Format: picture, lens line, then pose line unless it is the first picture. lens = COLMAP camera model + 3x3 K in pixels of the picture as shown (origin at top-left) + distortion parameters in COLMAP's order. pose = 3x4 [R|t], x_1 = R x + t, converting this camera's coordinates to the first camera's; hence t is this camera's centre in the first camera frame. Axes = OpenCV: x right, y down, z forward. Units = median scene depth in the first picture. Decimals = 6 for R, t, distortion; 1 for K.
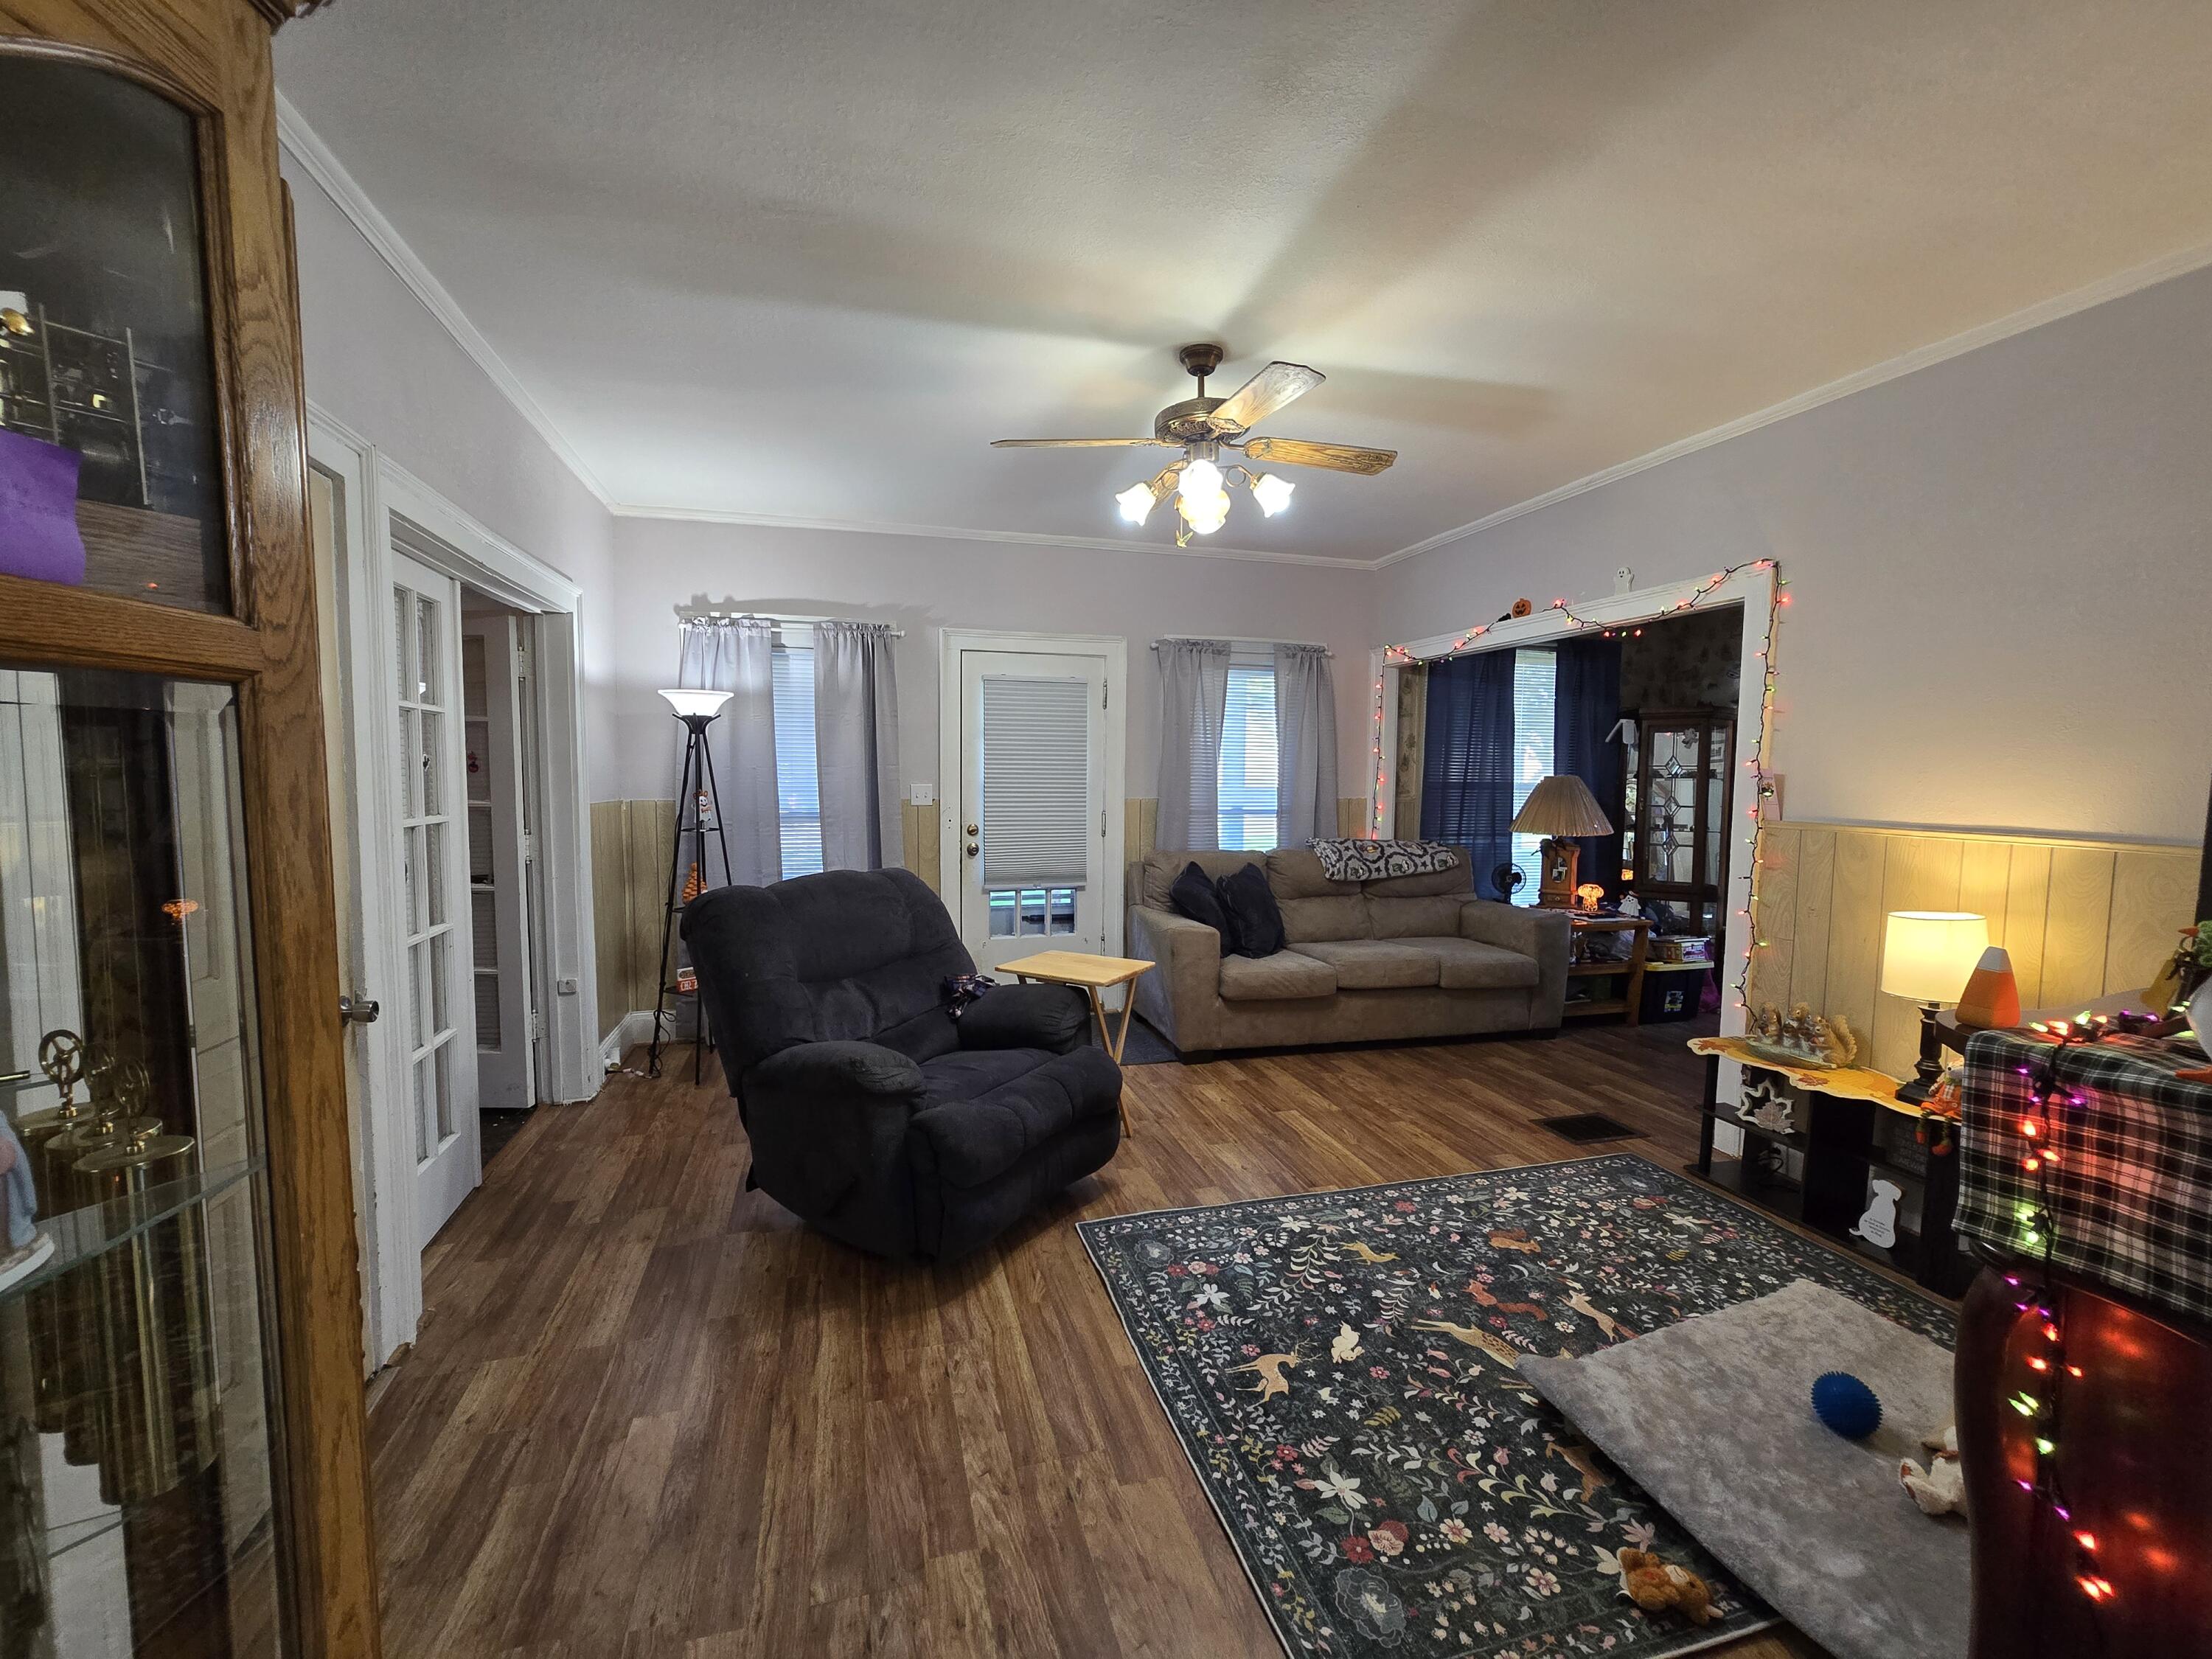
lens RADIAL K [[901.4, 0, 1104.0], [0, 901.4, 835.4], [0, 0, 1]] dist [-0.000580, 0.001262]
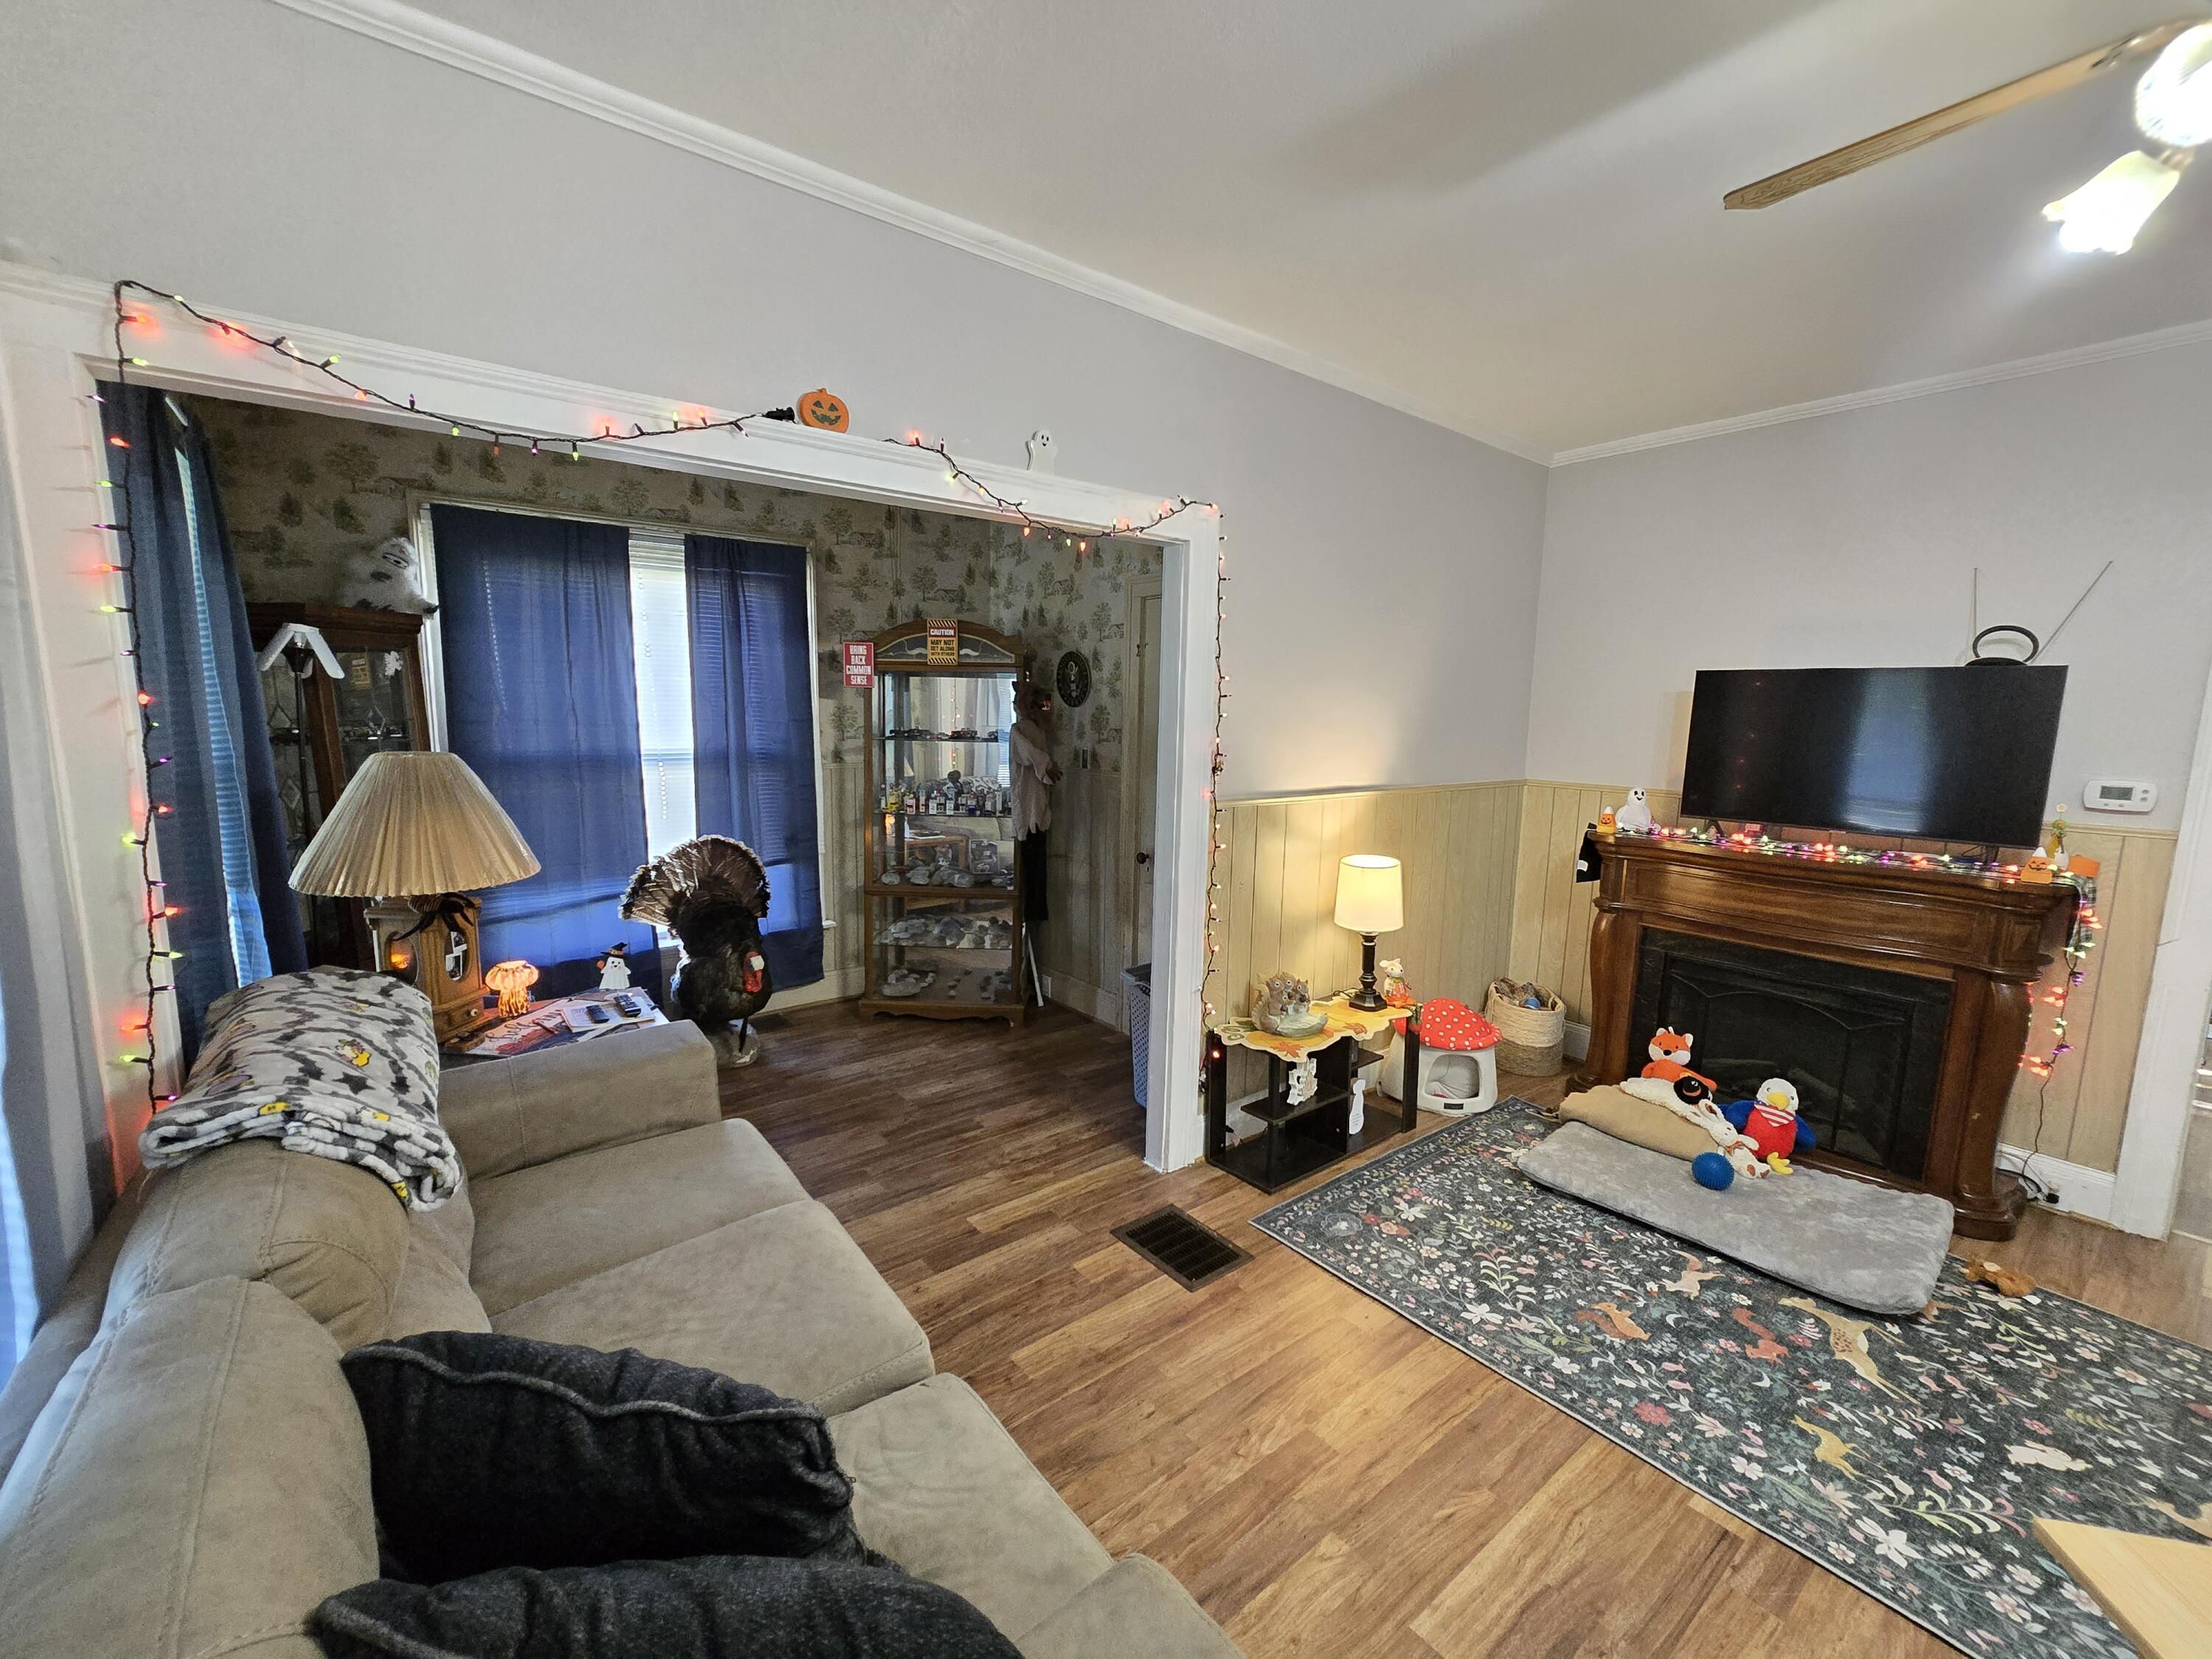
lens RADIAL K [[901.4, 0, 1111.9], [0, 901.4, 833.6], [0, 0, 1]] dist [-0.000580, 0.001262]
pose [[-0.374615, -0.146044, 0.915606, -0.078839], [0.047121, 0.983242, 0.176112, -0.167429], [-0.925982, 0.109118, -0.361456, 1.586147]]
